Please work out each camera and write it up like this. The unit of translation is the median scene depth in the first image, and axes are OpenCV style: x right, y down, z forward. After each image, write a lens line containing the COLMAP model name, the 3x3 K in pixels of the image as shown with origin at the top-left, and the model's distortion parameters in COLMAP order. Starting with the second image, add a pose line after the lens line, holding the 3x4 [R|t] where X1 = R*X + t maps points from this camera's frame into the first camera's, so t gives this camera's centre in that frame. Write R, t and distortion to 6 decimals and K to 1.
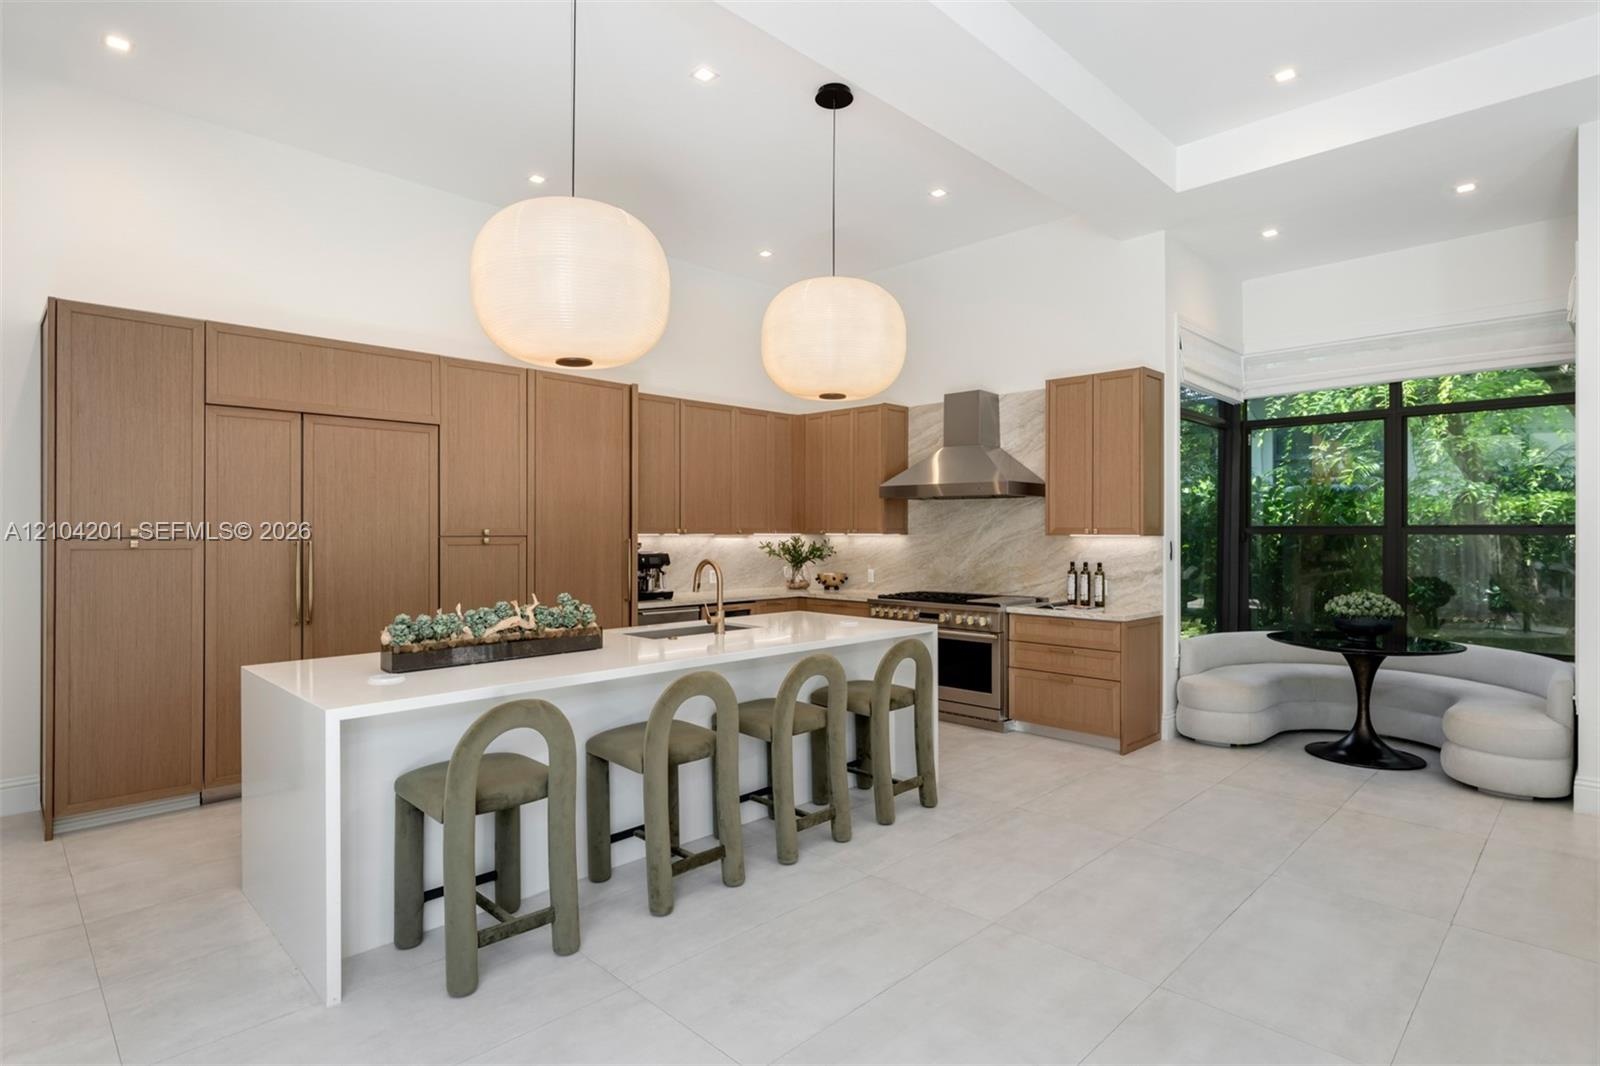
lens RADIAL K [[819.6, 0, 800.0], [0, 819.6, 533.0], [0, 0, 1]] dist [0.001639, 0.000230]
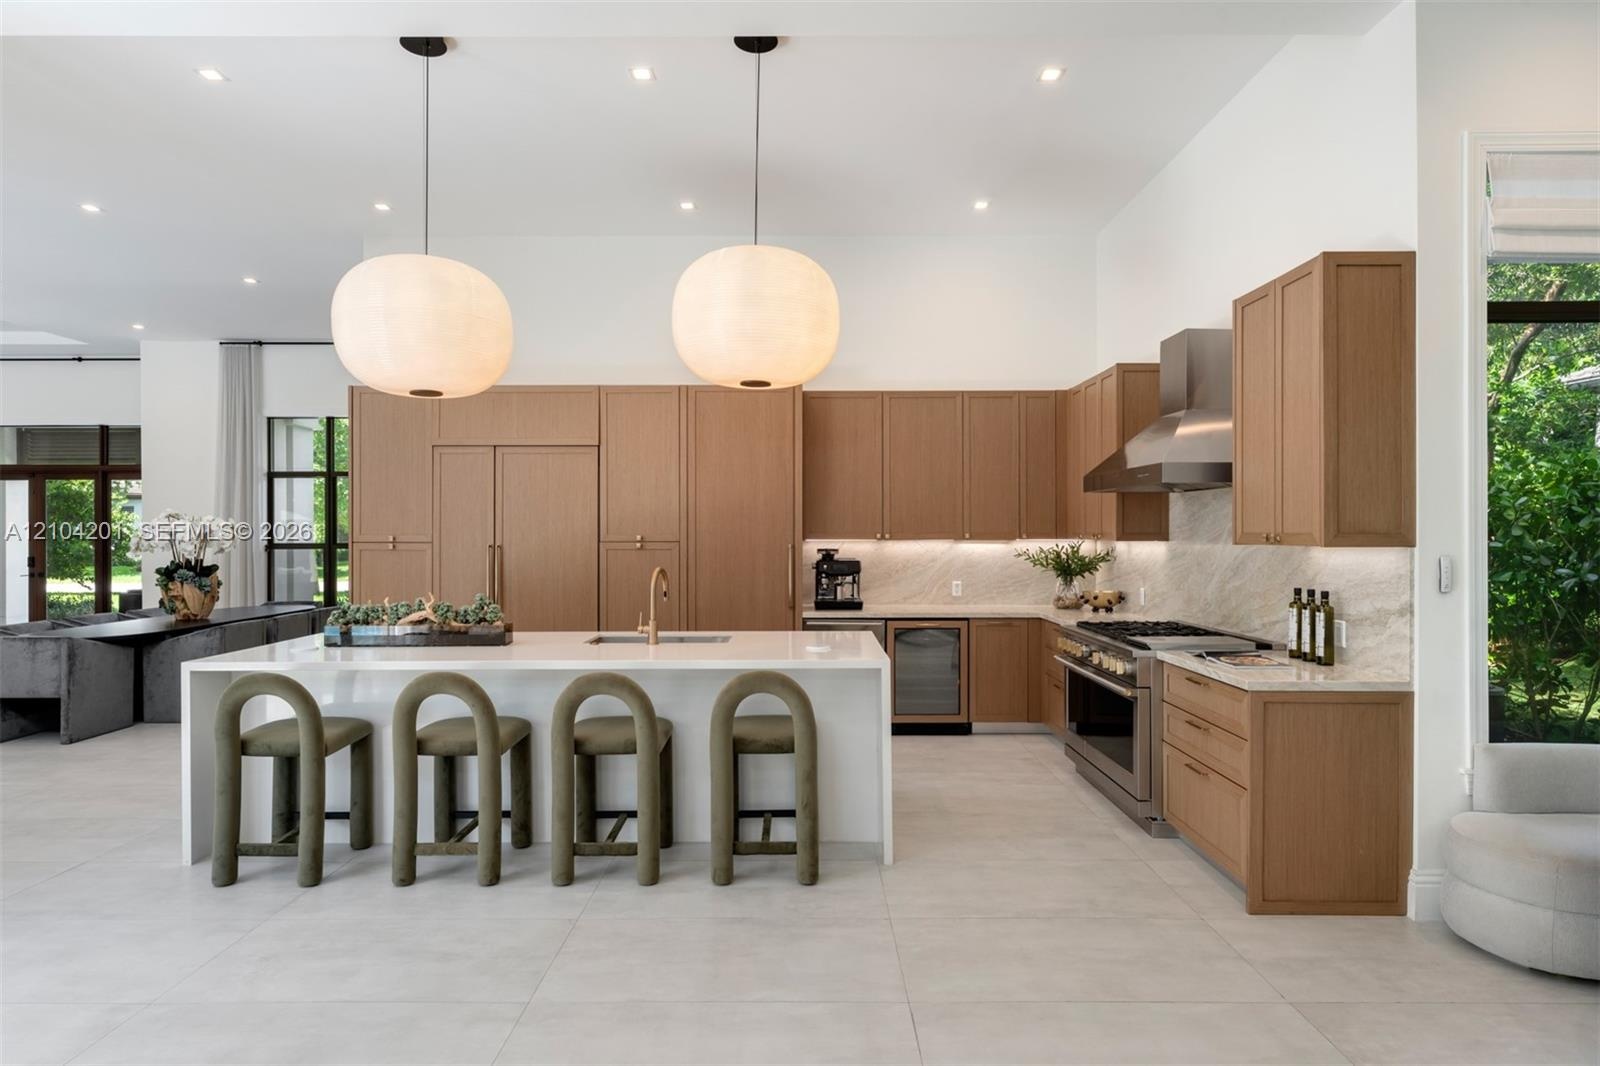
lens RADIAL K [[874.1, 0, 800.0], [0, 874.1, 533.0], [0, 0, 1]] dist [0.001559, -0.000131]
pose [[0.704356, -0.001592, -0.709846, 0.551138], [0.000729, 0.999999, -0.001519, -0.005078], [0.709847, 0.000552, 0.704356, 0.286513]]
